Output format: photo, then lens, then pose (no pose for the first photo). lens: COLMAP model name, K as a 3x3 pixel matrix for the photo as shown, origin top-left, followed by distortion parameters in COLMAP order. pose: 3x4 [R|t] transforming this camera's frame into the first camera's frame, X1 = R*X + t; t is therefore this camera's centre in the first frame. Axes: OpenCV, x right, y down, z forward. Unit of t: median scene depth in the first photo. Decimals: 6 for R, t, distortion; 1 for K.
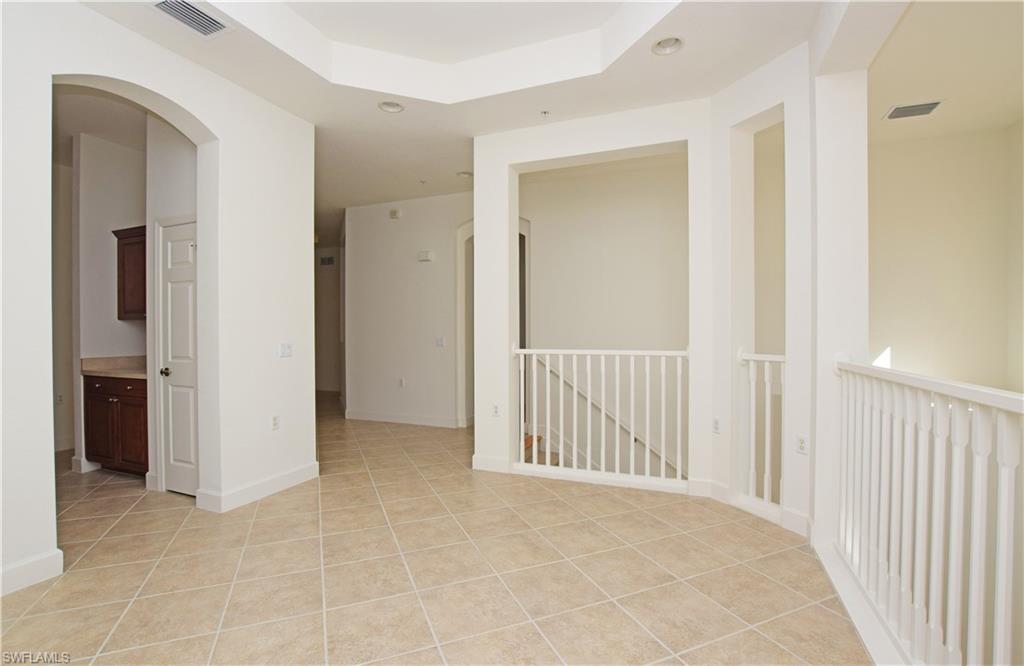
lens RADIAL K [[468.5, 0, 512.0], [0, 468.5, 333.0], [0, 0, 1]] dist [-0.040676, -0.000040]
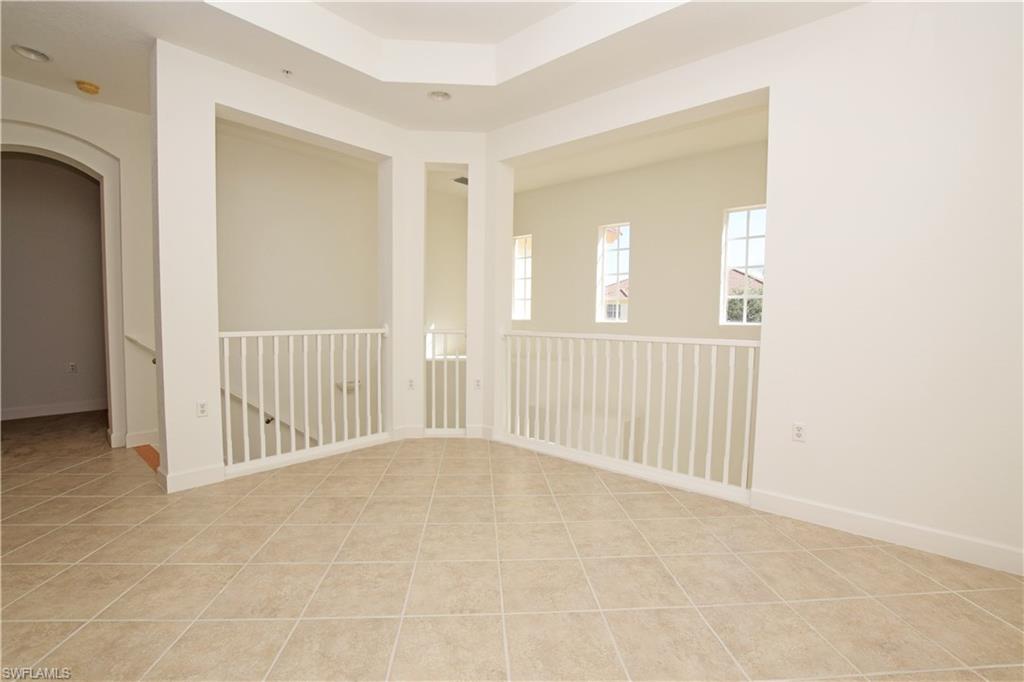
lens RADIAL K [[455.7, 0, 512.0], [0, 455.7, 341.0], [0, 0, 1]] dist [-0.035095, -0.000078]
pose [[0.310600, -0.048002, 0.949328, -0.684870], [-0.009223, 0.998525, 0.053507, 0.004038], [-0.950496, -0.025375, 0.309699, 0.310758]]
